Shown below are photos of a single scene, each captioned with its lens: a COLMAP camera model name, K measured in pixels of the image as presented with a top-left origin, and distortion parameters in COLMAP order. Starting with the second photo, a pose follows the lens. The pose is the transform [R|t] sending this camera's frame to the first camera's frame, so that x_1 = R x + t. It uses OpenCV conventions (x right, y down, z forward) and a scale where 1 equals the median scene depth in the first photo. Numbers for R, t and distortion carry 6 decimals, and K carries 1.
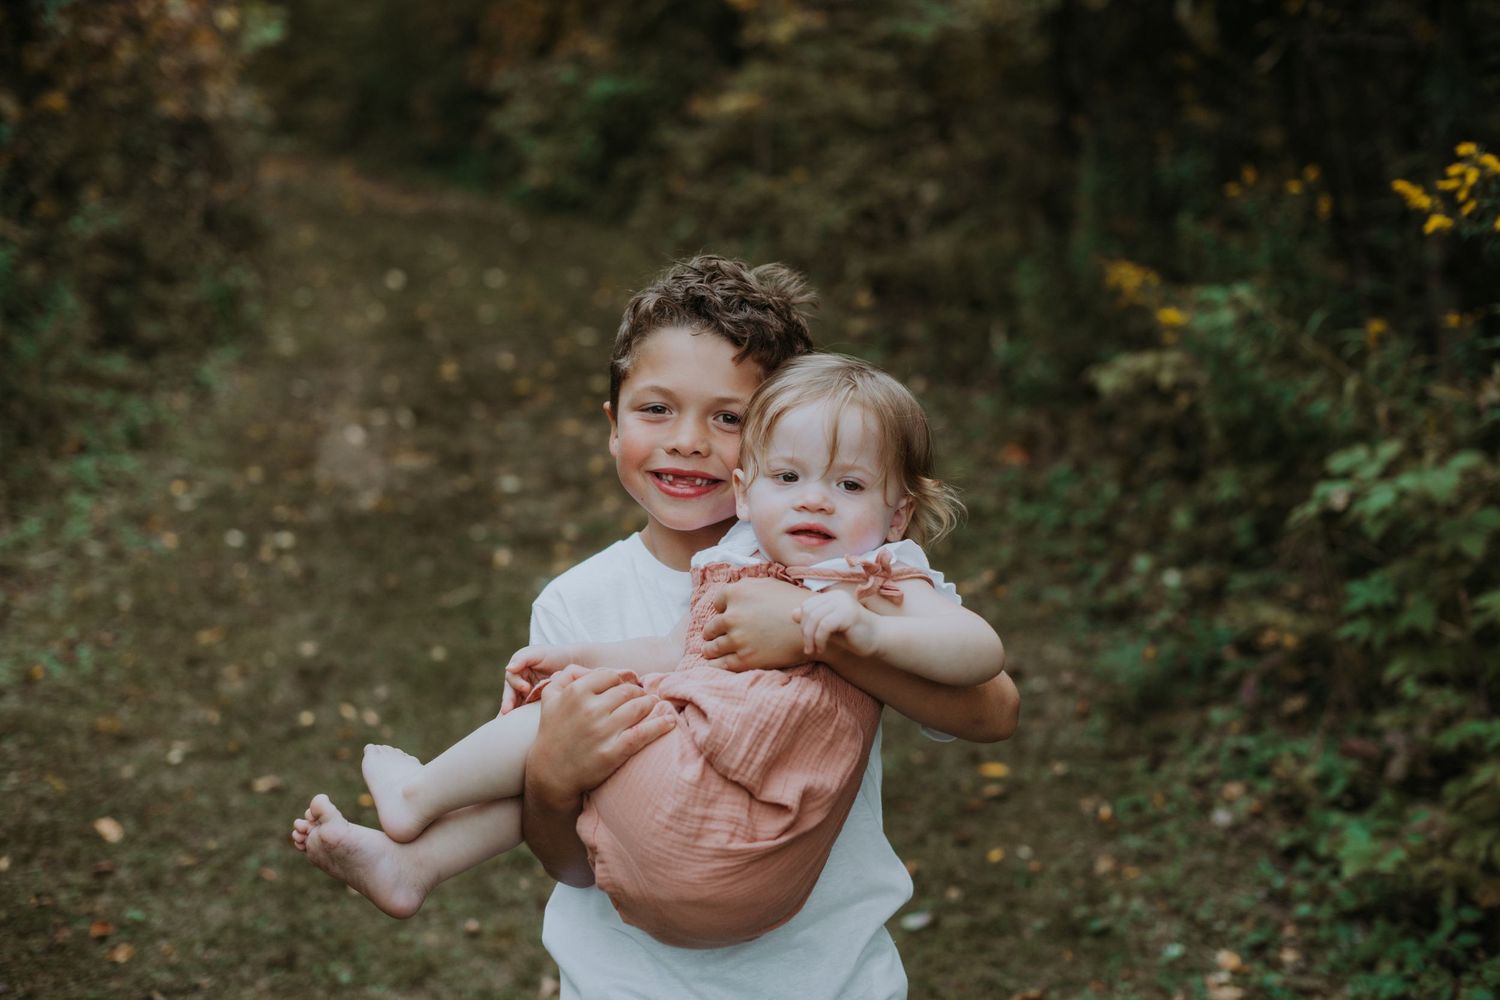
lens RADIAL K [[2141.8, 0, 750.7], [0, 2141.8, 500.8], [0, 0, 1]] dist [0.017600, 0.000000]
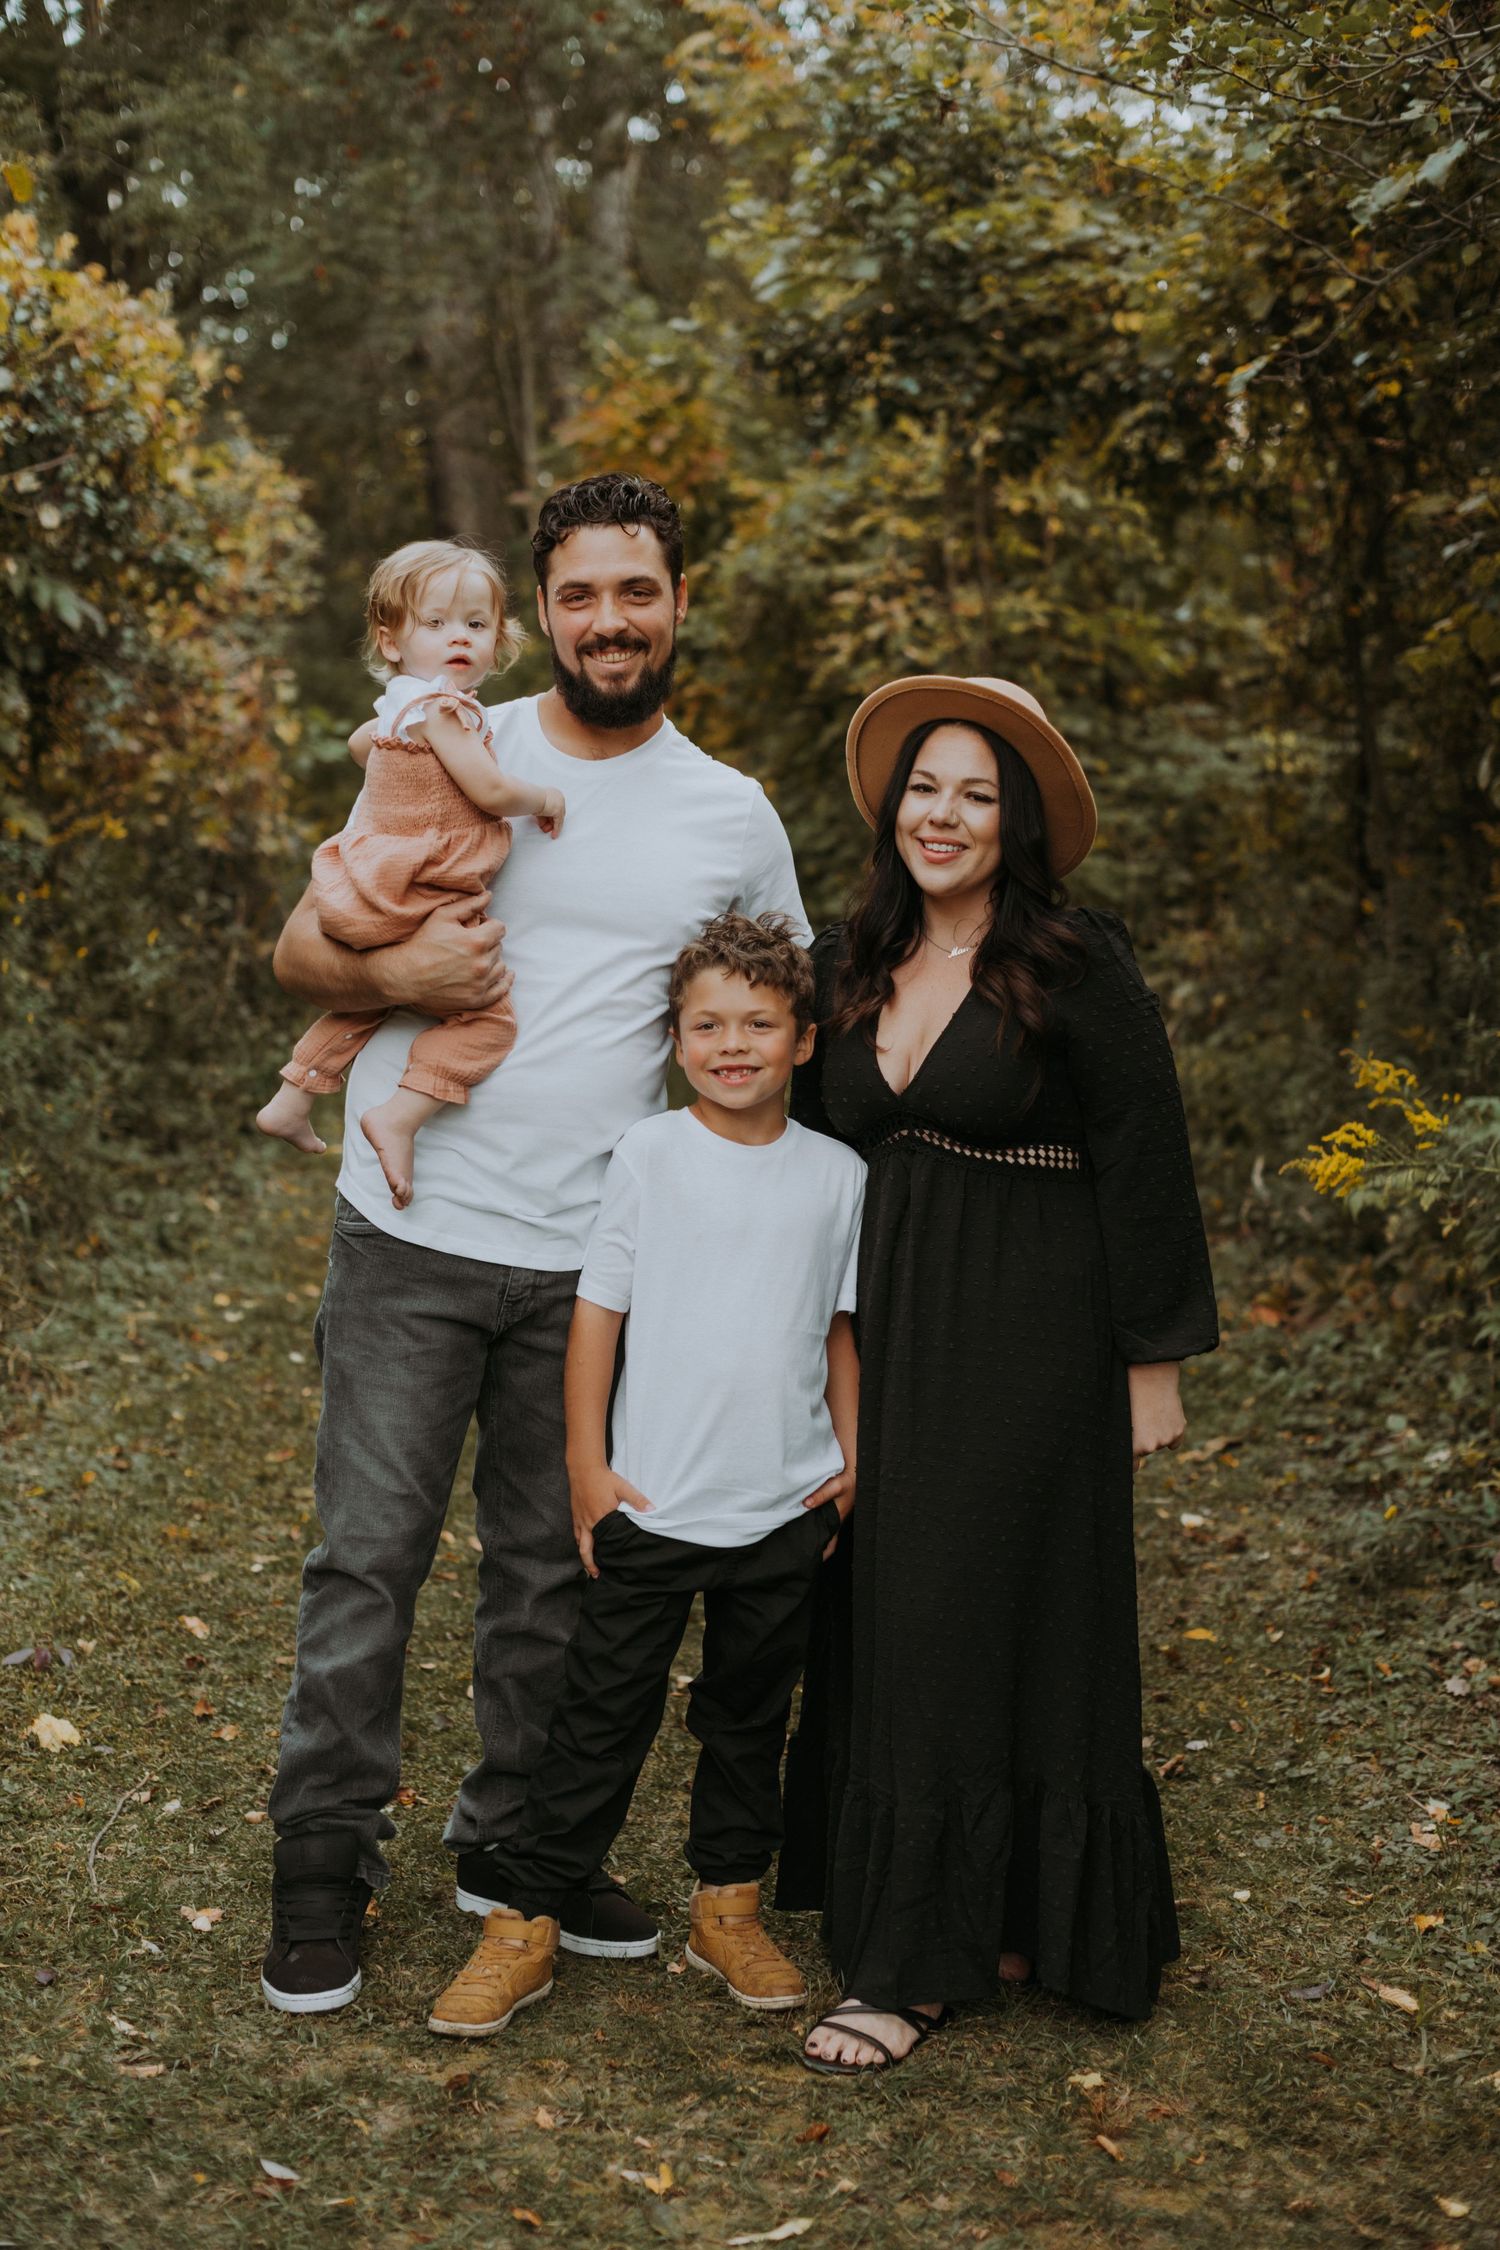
lens RADIAL K [[3212.7, 0, 749.0], [0, 3212.7, 1124.2], [0, 0, 1]] dist [0.017600, 0.000000]
pose [[0.997143, 0.046979, -0.059147, 0.000112], [-0.052858, 0.993368, -0.102106, 0.048880], [0.053958, 0.104941, 0.993014, -0.237196]]
